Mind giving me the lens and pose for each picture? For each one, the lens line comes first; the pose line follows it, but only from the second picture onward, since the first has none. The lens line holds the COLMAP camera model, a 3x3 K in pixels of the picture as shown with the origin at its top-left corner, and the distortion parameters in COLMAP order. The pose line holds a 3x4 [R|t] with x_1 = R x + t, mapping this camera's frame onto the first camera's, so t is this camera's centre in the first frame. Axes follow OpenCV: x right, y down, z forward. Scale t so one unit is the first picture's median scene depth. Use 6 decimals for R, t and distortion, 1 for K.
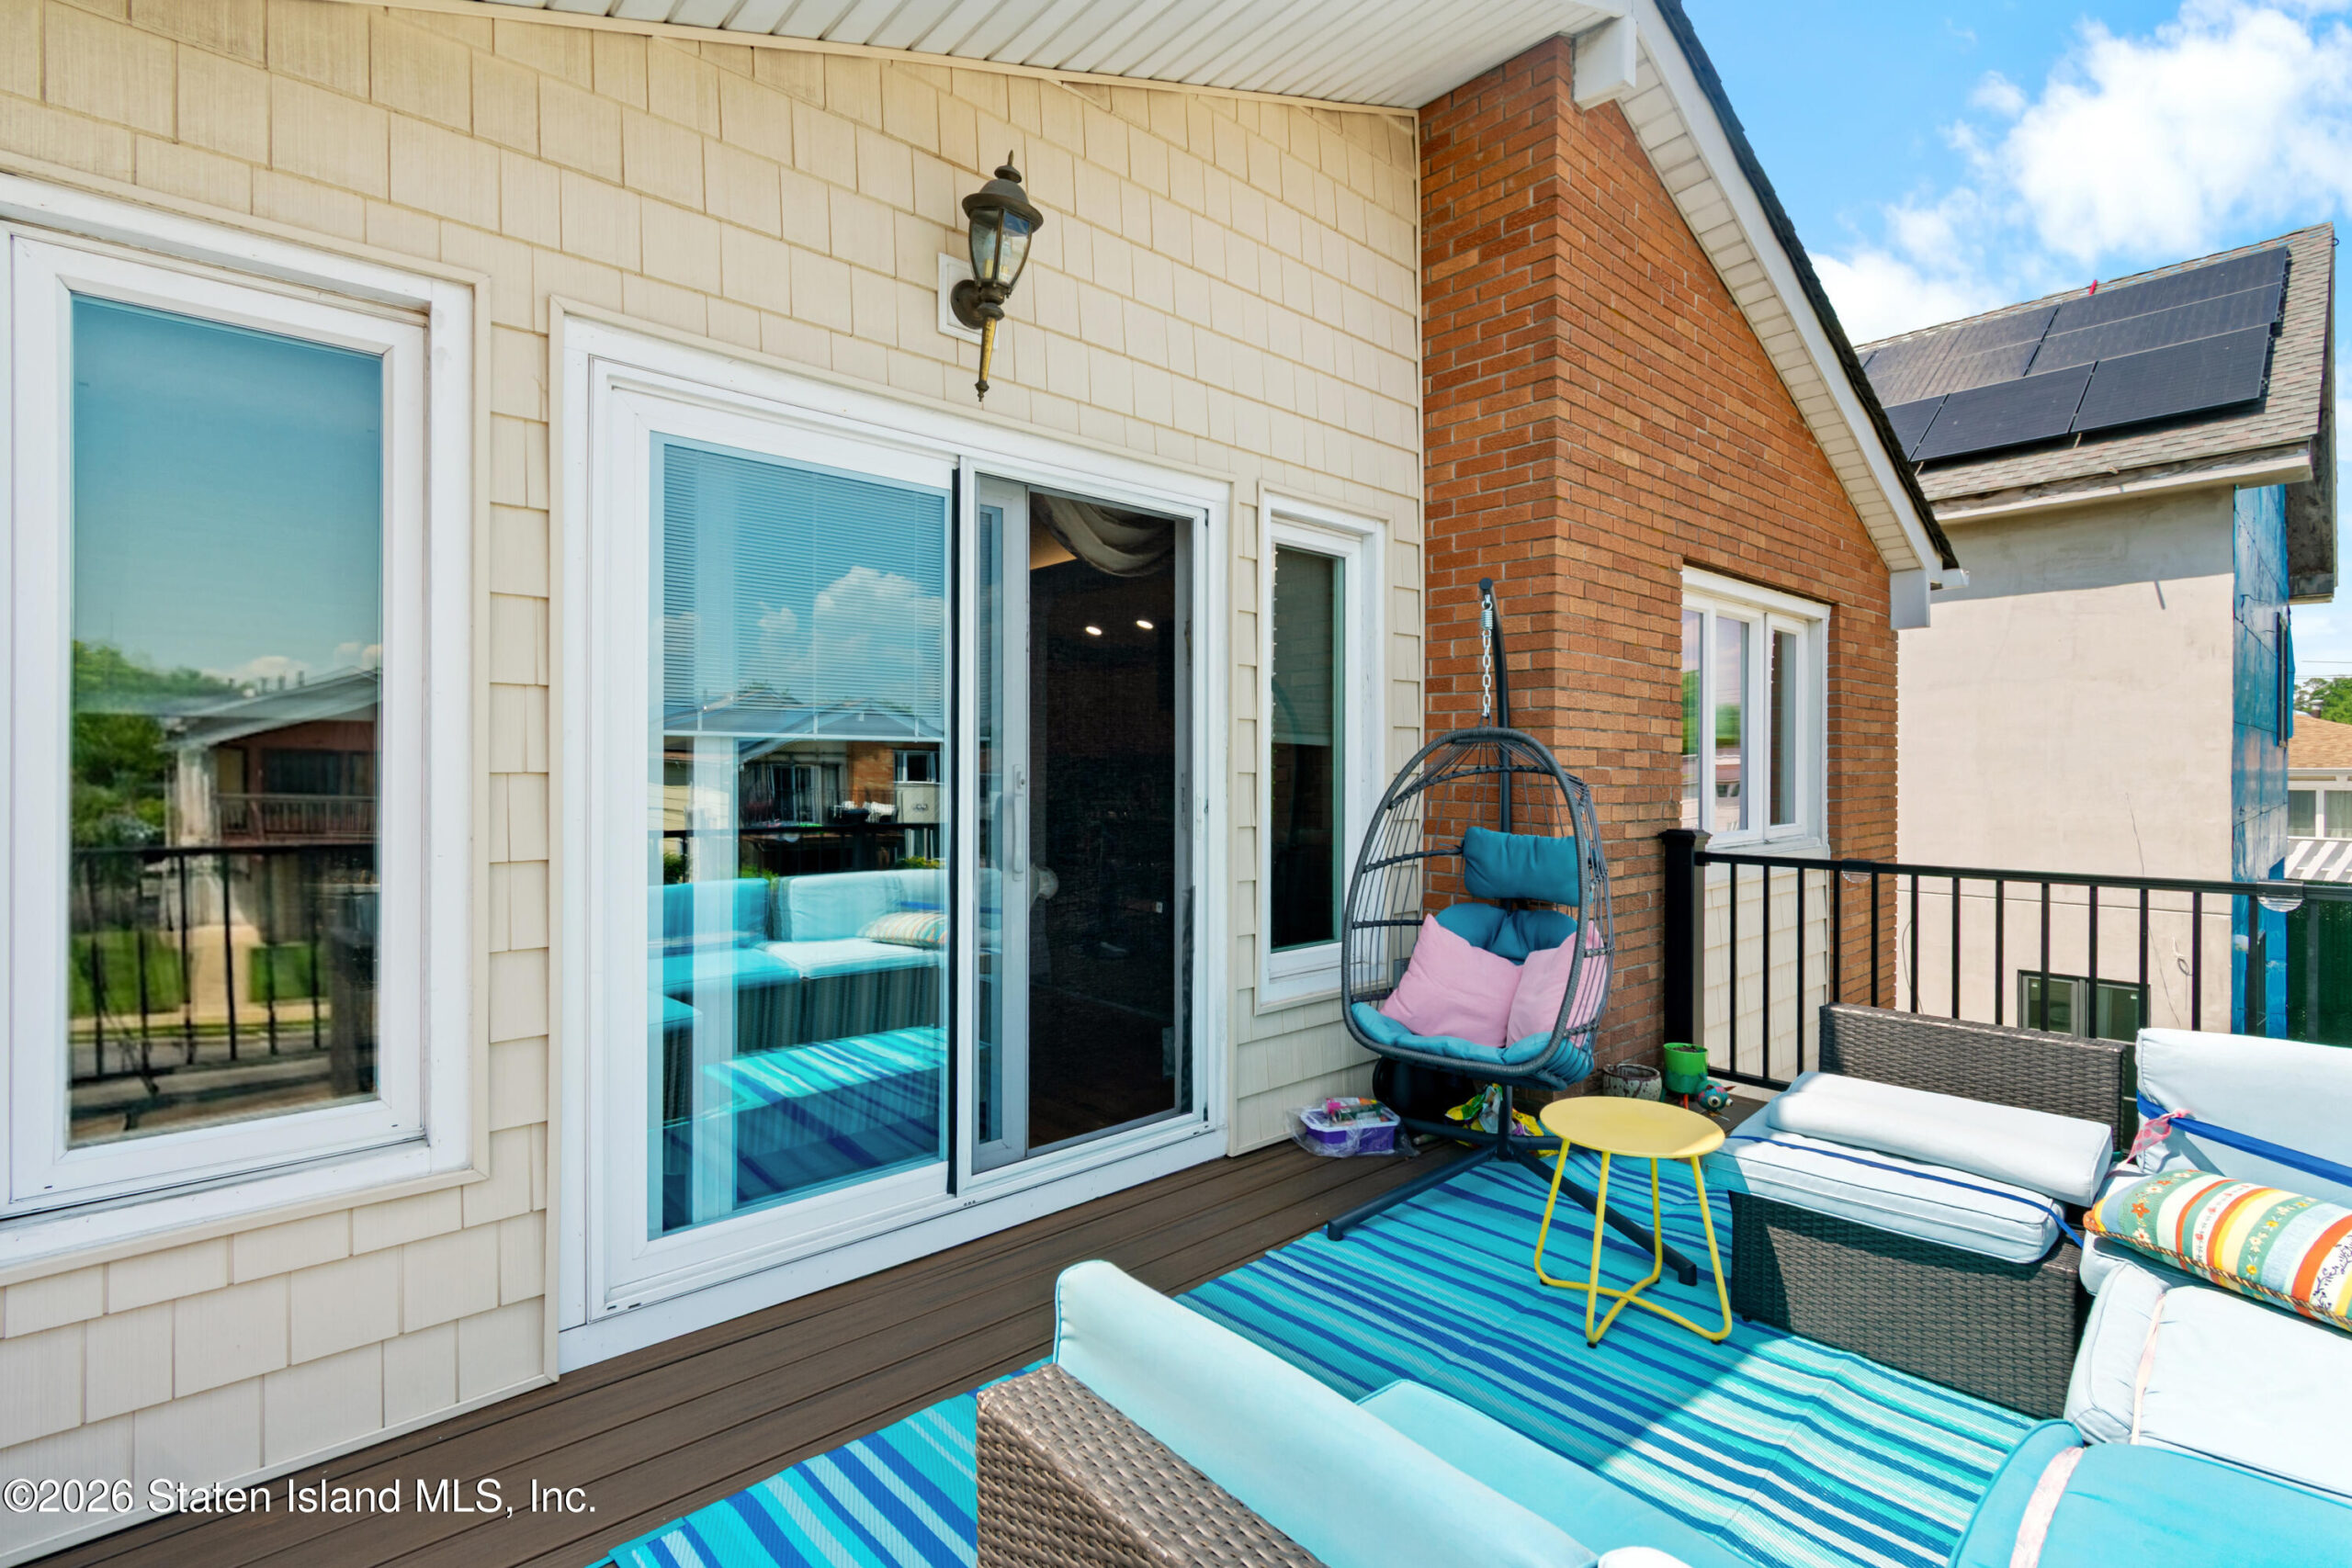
lens RADIAL K [[1084.1, 0, 1185.2], [0, 1084.1, 772.7], [0, 0, 1]] dist [-0.001613, -0.000375]
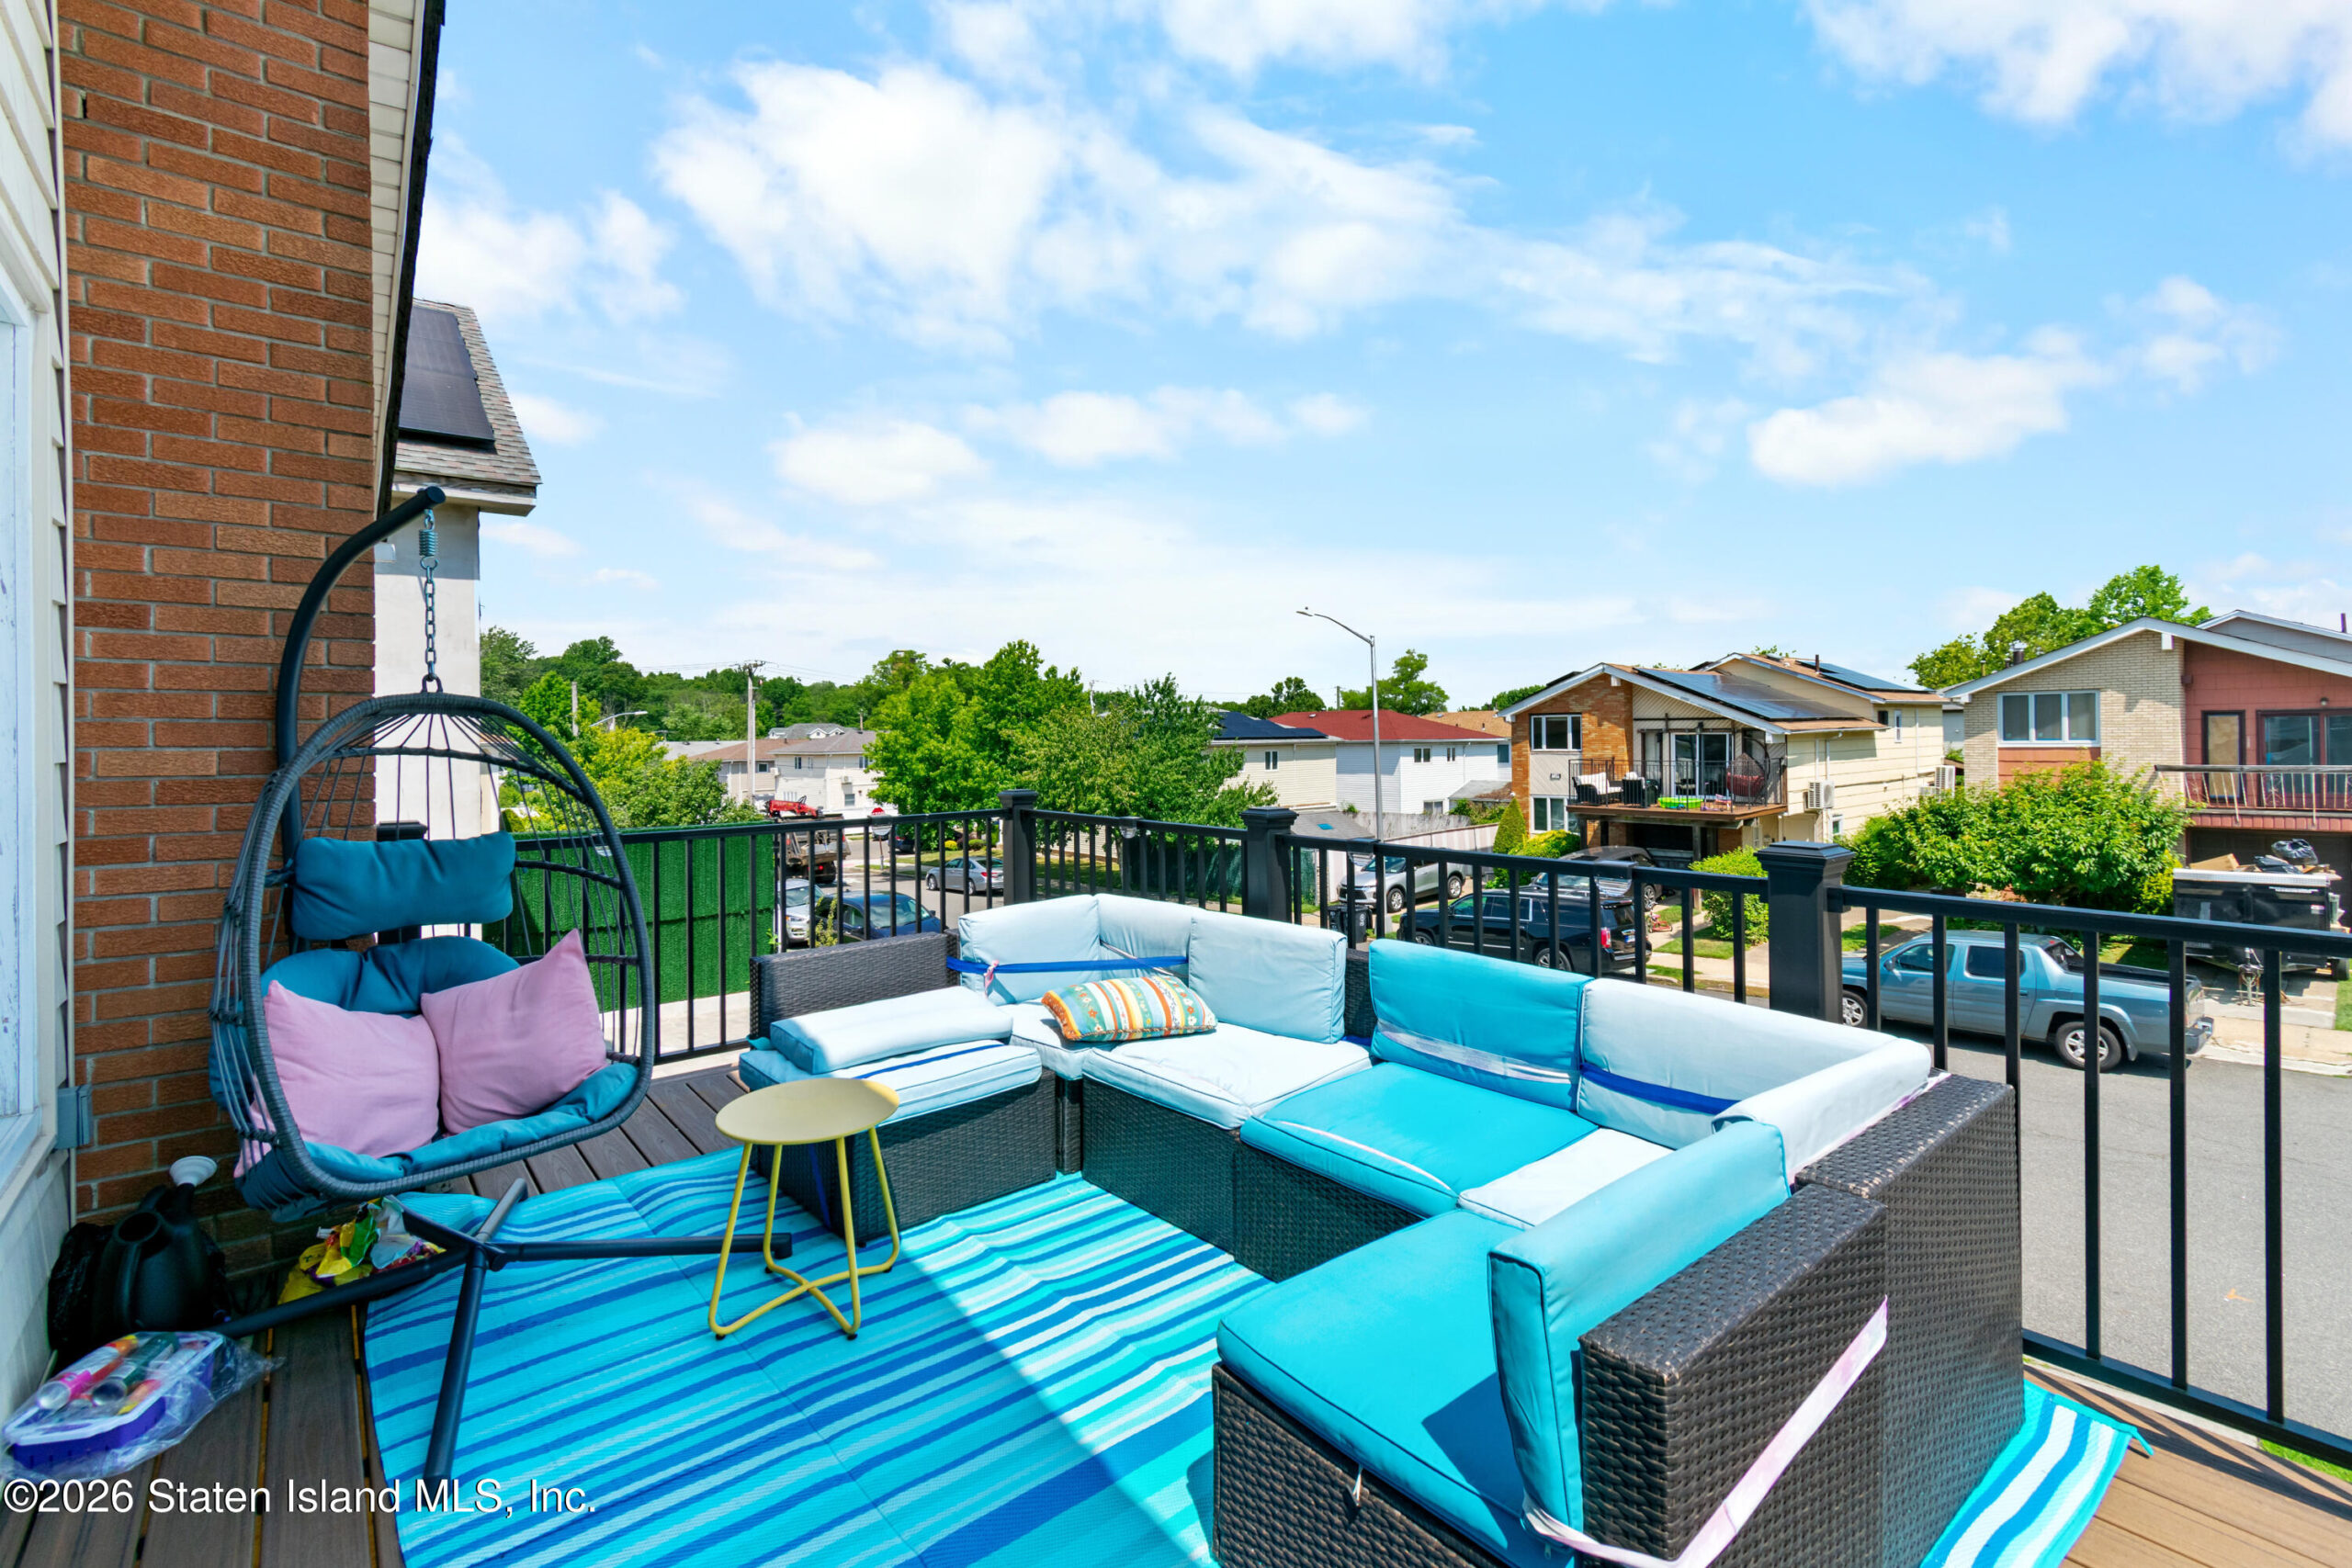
lens RADIAL K [[1046.3, 0, 1173.9], [0, 1046.3, 739.5], [0, 0, 1]] dist [0.001269, -0.000563]
pose [[0.044723, -0.006393, 0.998979, -0.515981], [0.017977, 0.999823, 0.005593, -0.007323], [-0.998838, 0.017709, 0.044830, 0.622750]]
